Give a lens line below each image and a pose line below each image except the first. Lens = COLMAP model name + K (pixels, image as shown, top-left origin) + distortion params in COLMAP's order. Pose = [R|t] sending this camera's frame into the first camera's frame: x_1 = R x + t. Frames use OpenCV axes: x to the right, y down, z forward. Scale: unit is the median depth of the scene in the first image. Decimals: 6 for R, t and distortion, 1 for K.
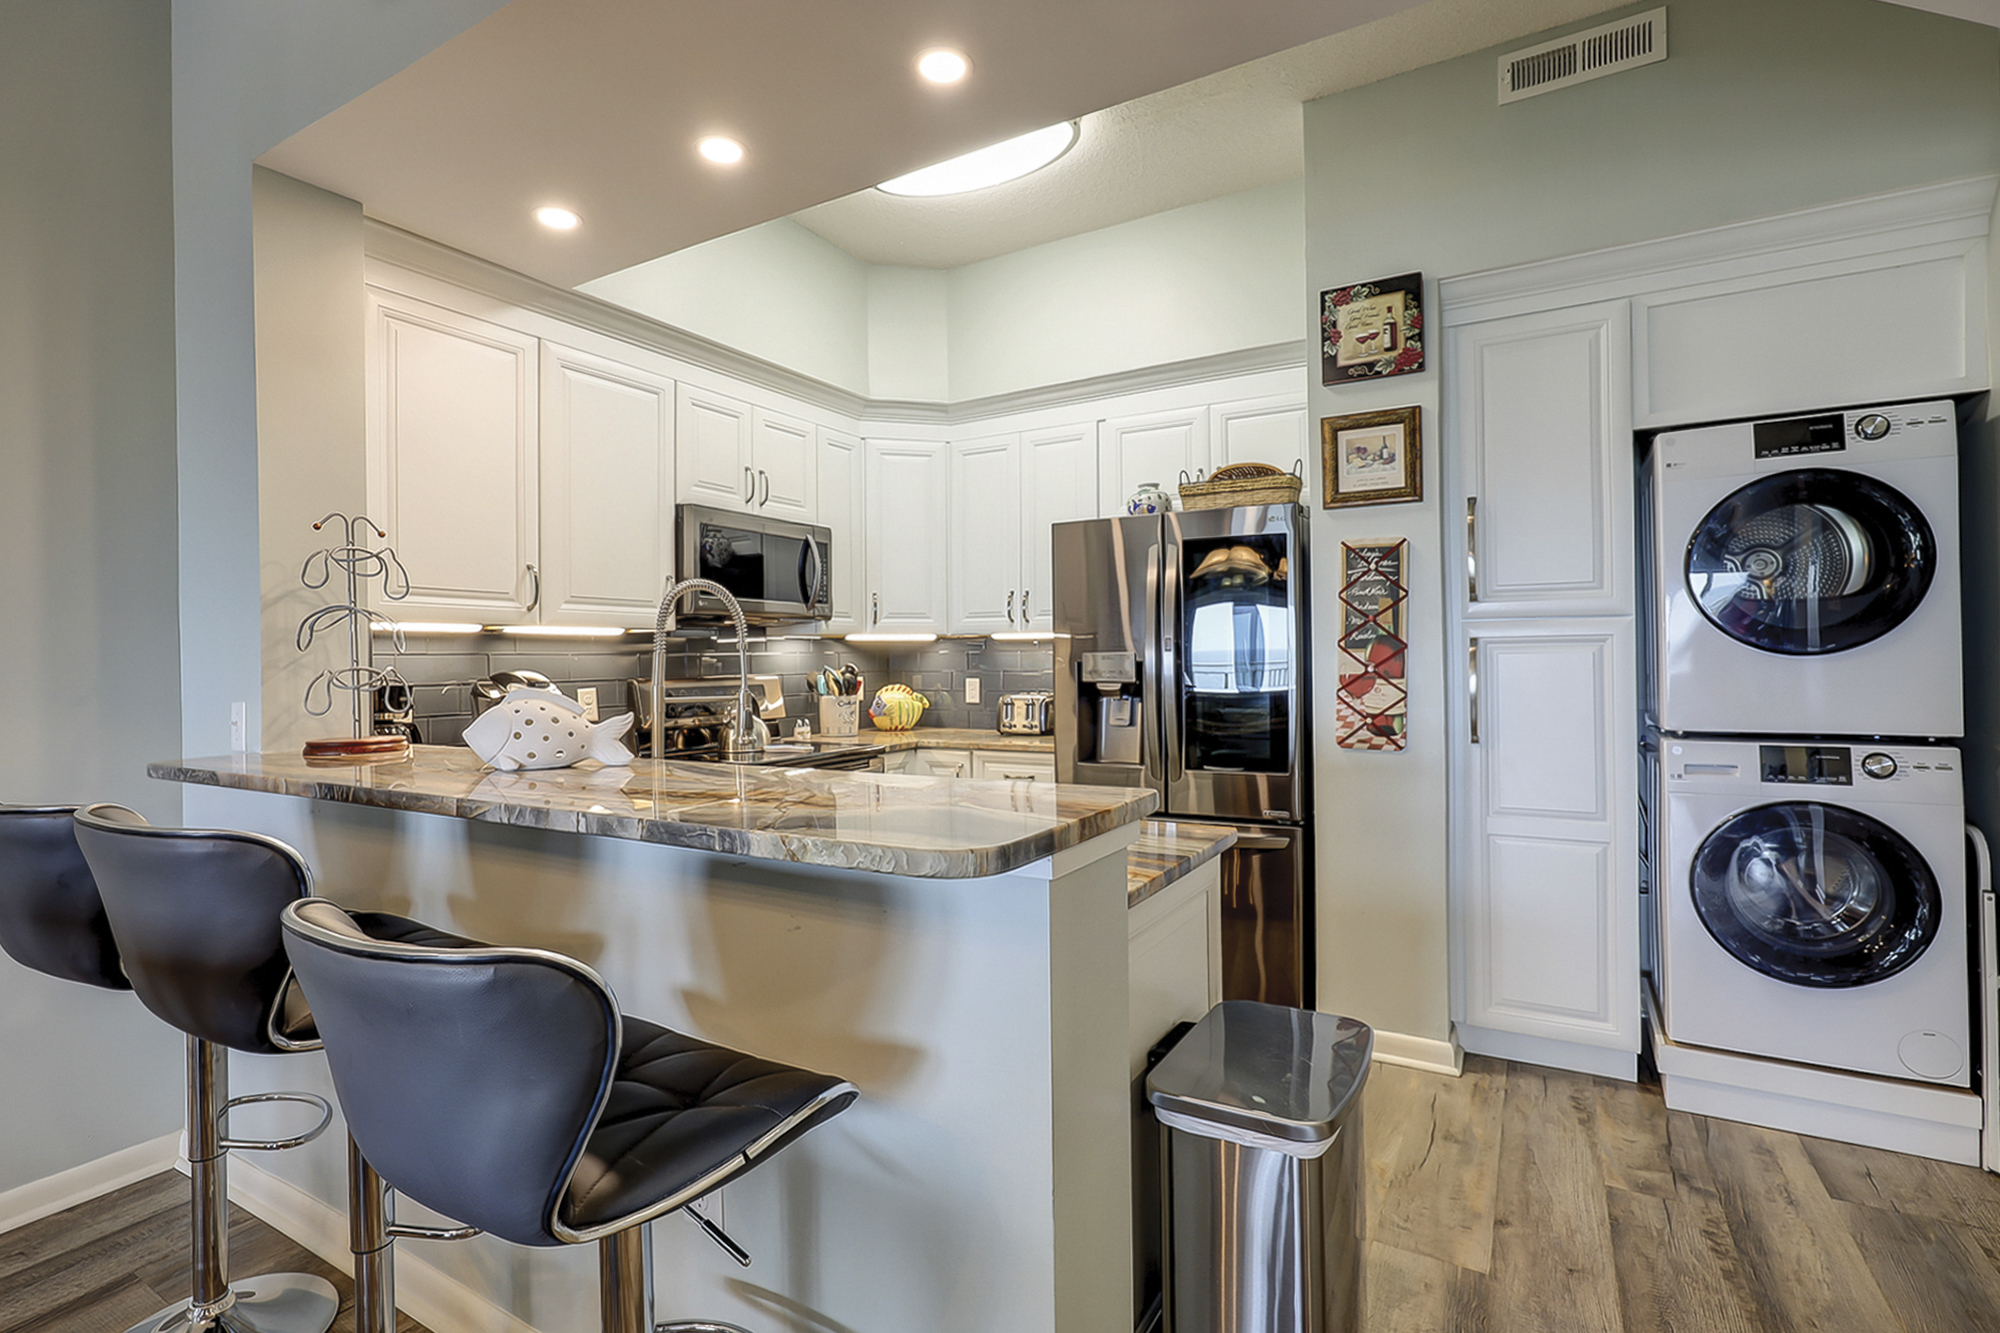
lens RADIAL K [[971.0, 0, 995.1], [0, 971.0, 659.5], [0, 0, 1]] dist [-0.029357, 0.015065]
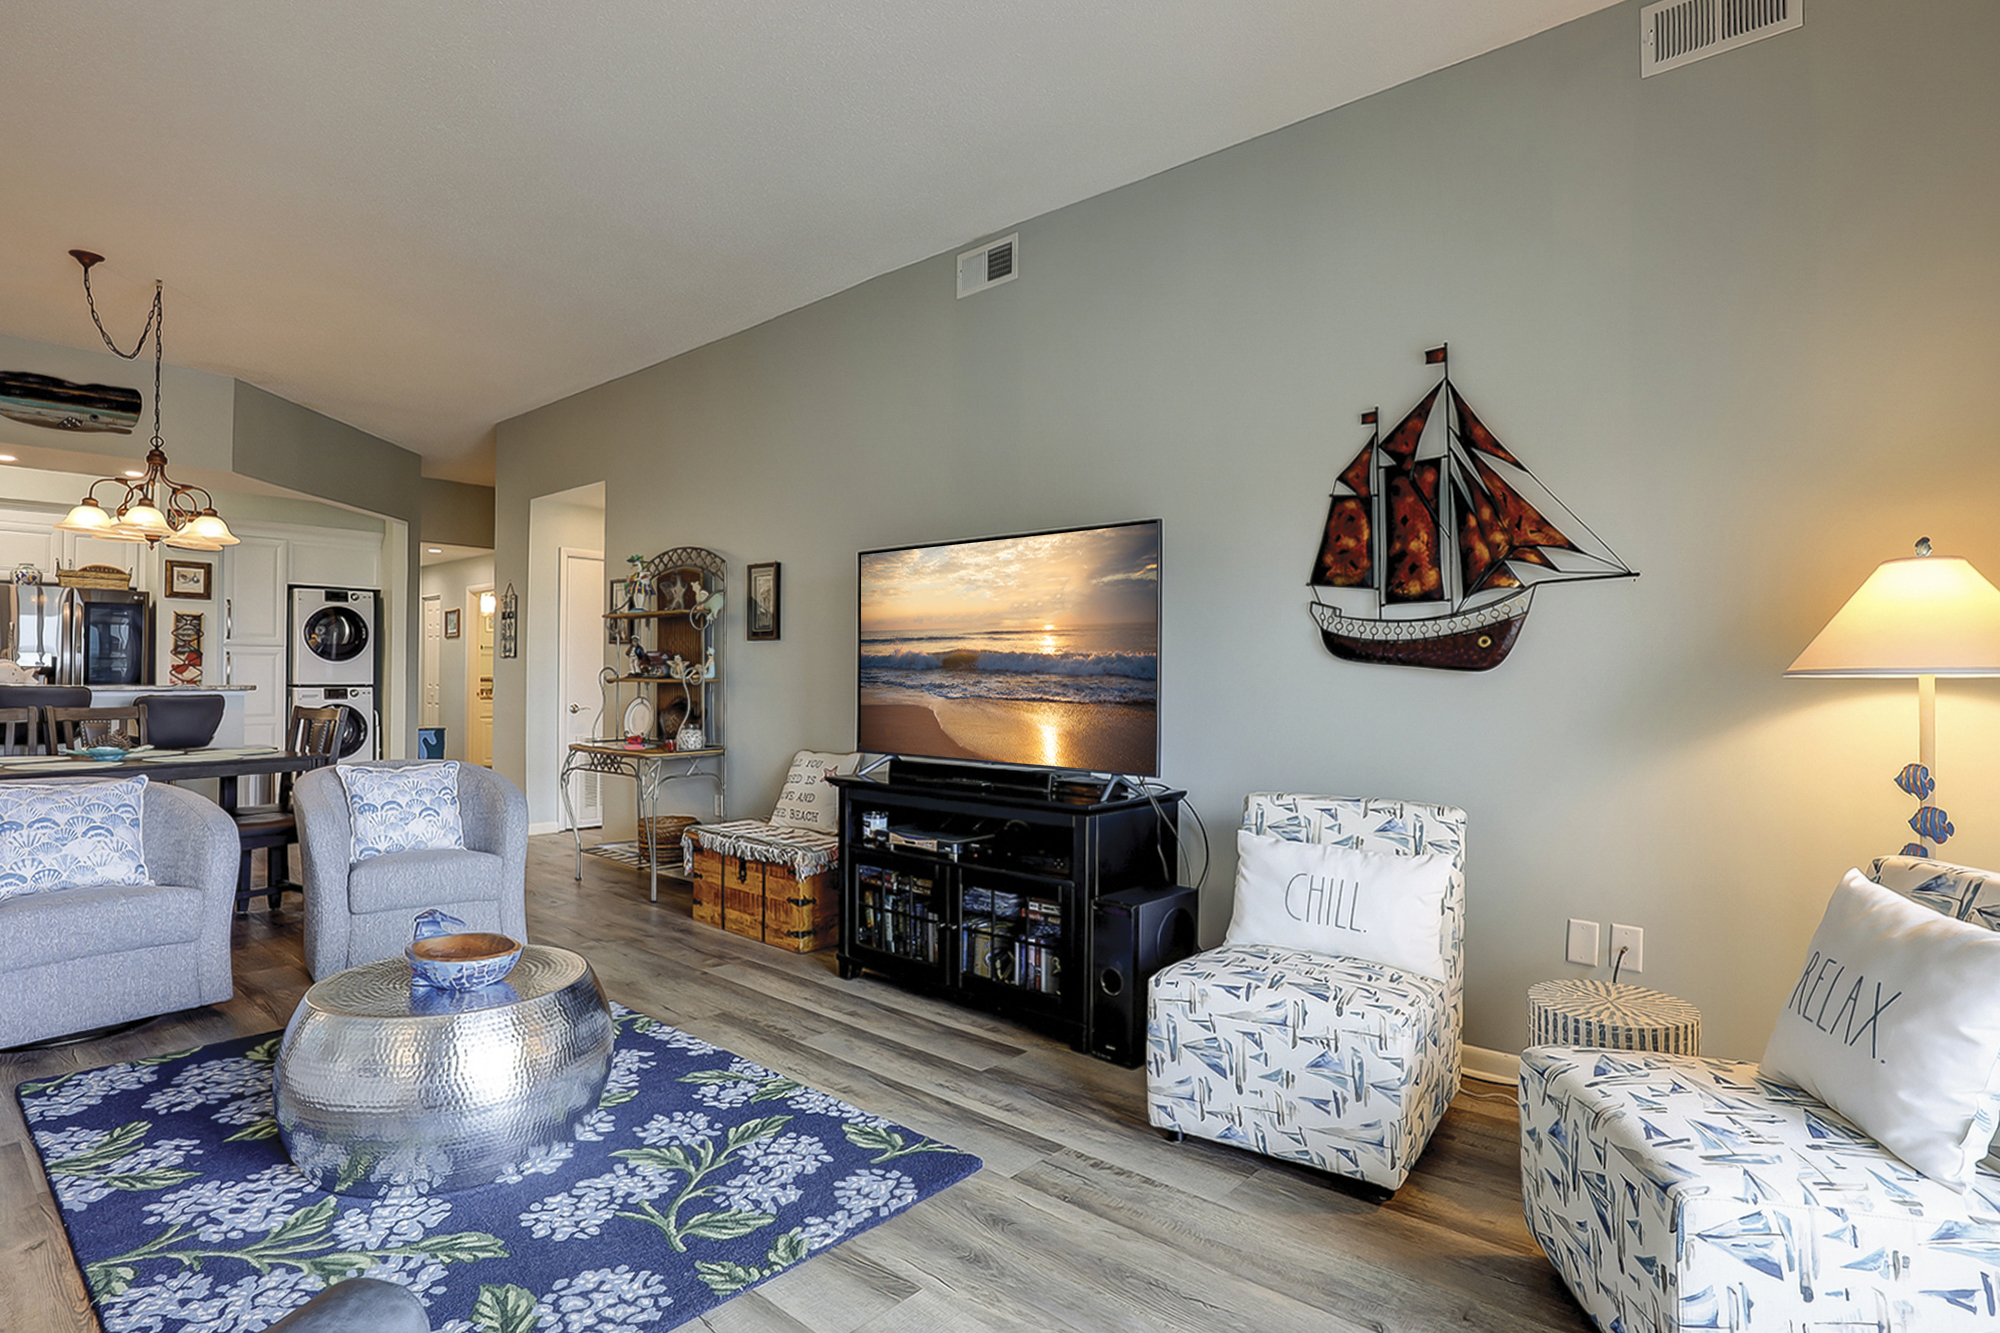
lens RADIAL K [[1017.6, 0, 1004.8], [0, 1017.6, 696.7], [0, 0, 1]] dist [-0.075579, 0.038296]
pose [[0.188312, -0.003131, 0.982104, -1.773170], [-0.015868, 0.999855, 0.006231, 0.050953], [-0.981981, -0.016758, 0.188235, -1.630868]]
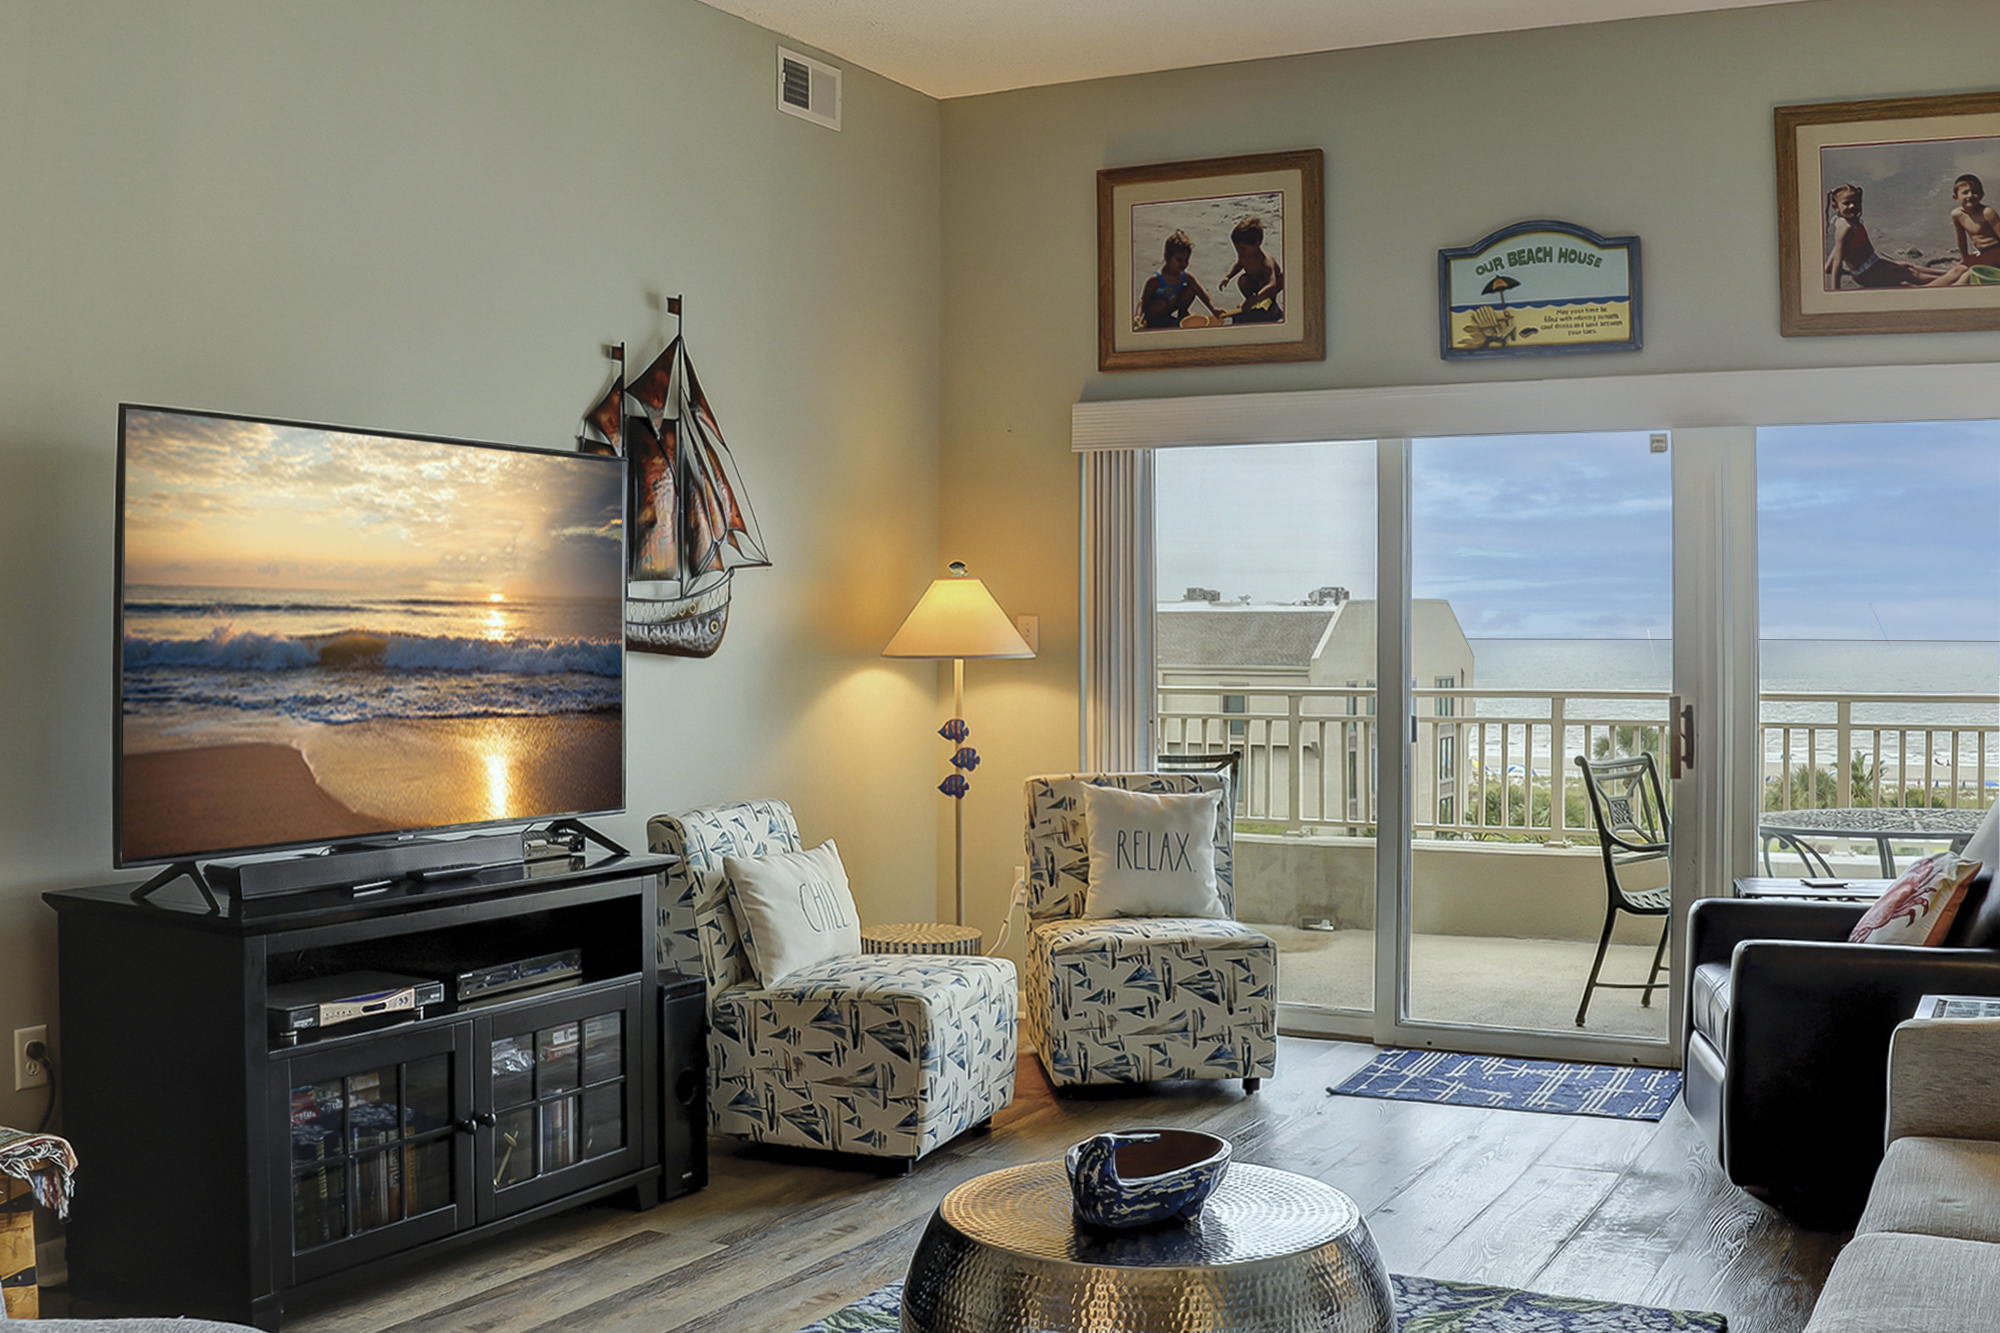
lens RADIAL K [[2161.7, 0, 988.9], [0, 2161.7, 582.9], [0, 0, 1]] dist [-0.193209, 0.056100]
pose [[-0.999143, 0.007724, -0.040657, -0.919058], [0.008689, 0.999683, -0.023620, 0.006934], [0.040461, -0.023954, -0.998894, 0.060713]]
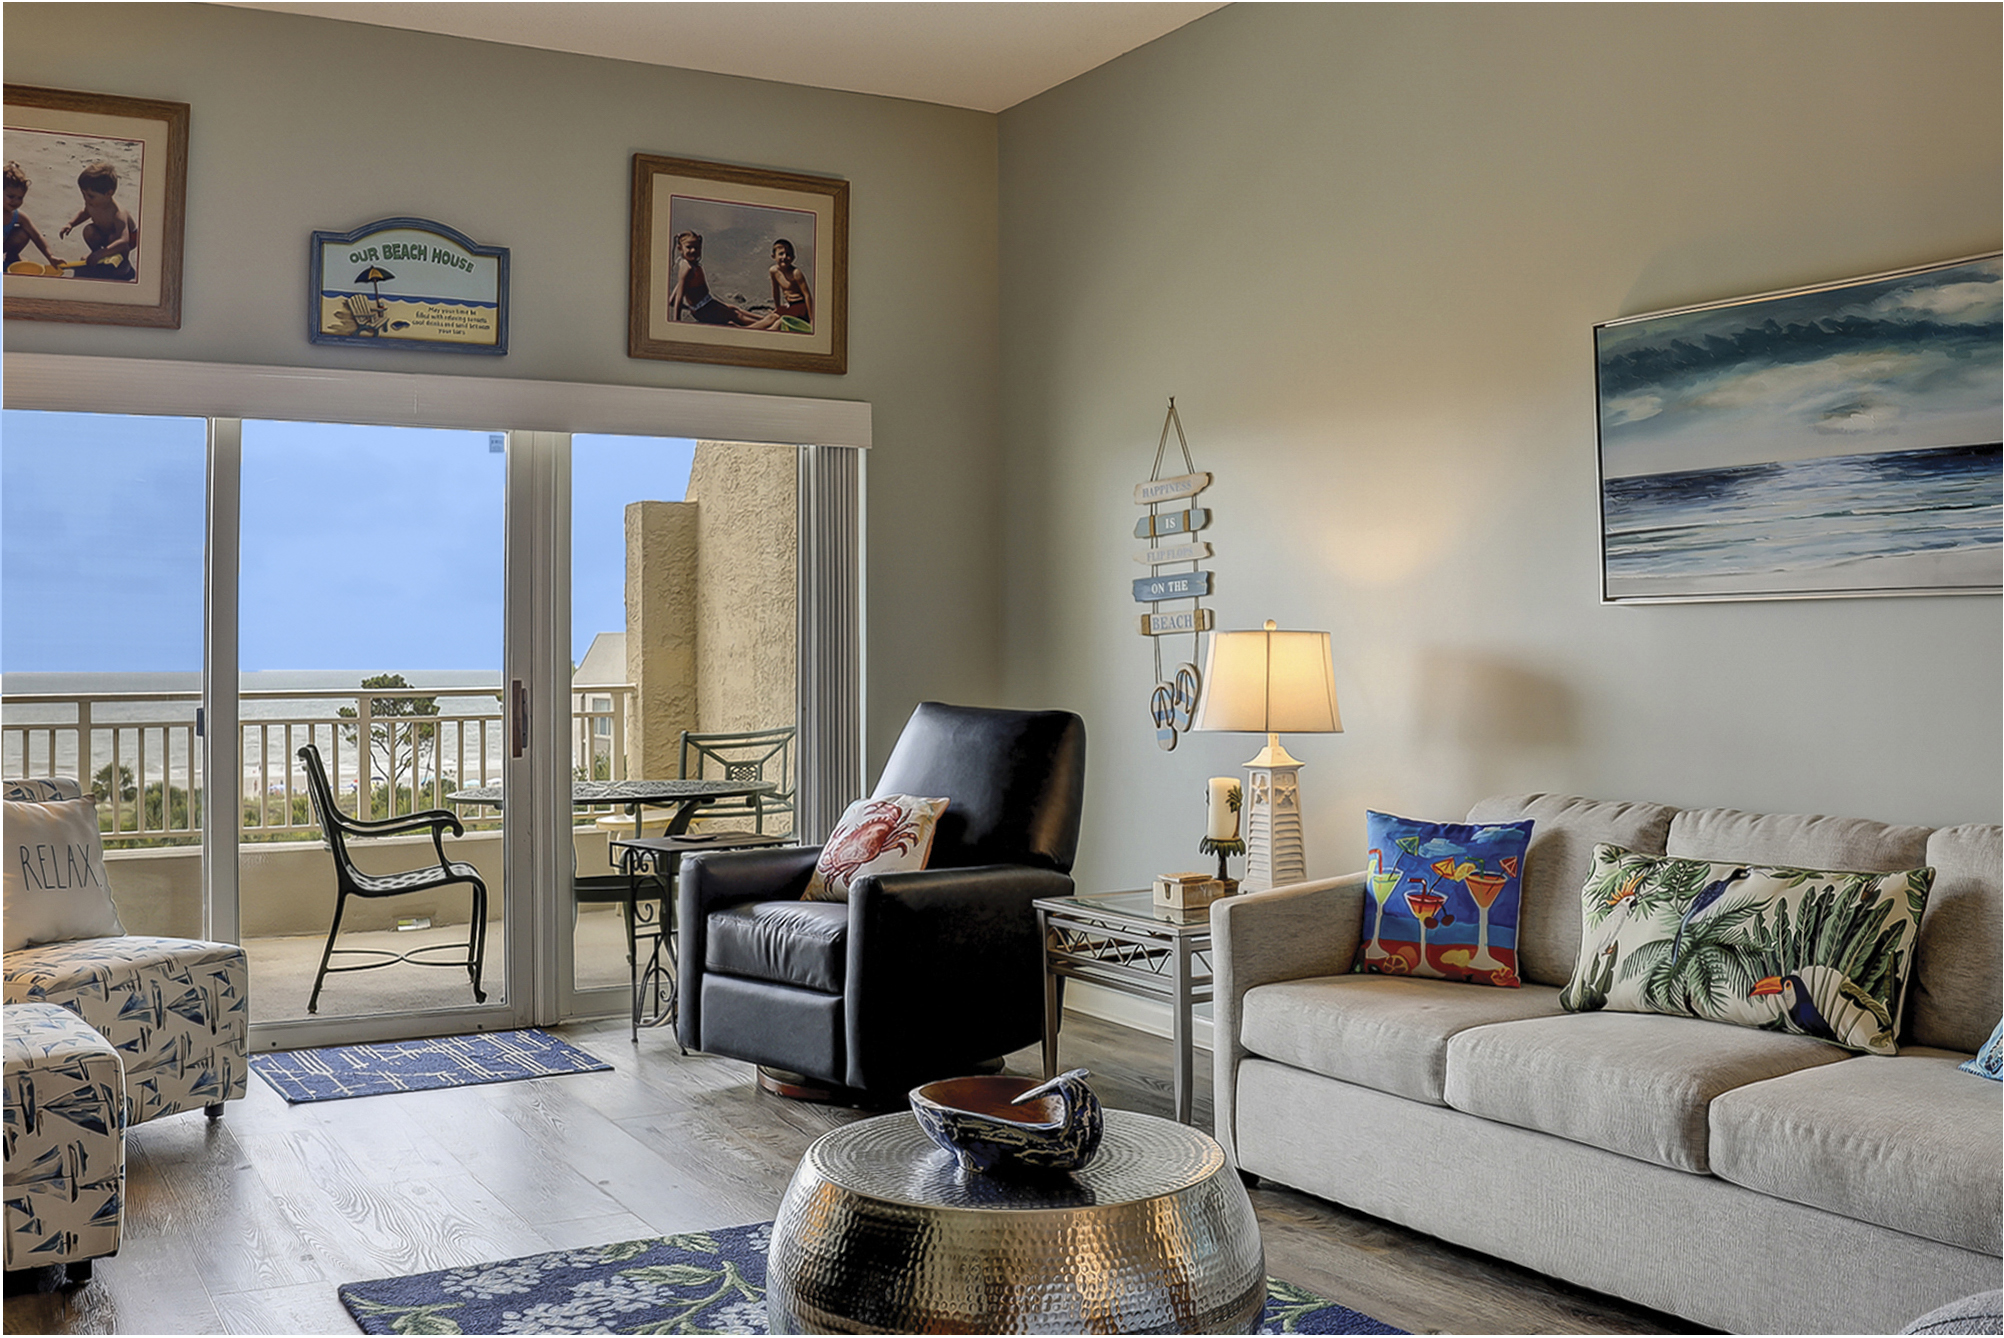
lens RADIAL K [[1912.4, 0, 1036.3], [0, 1912.4, 641.8], [0, 0, 1]] dist [-0.196760, 0.101194]
pose [[-0.464974, 0.008702, -0.885282, -0.198803], [0.015490, 0.999879, 0.001692, 0.038050], [0.885189, -0.012926, -0.465052, -0.563039]]
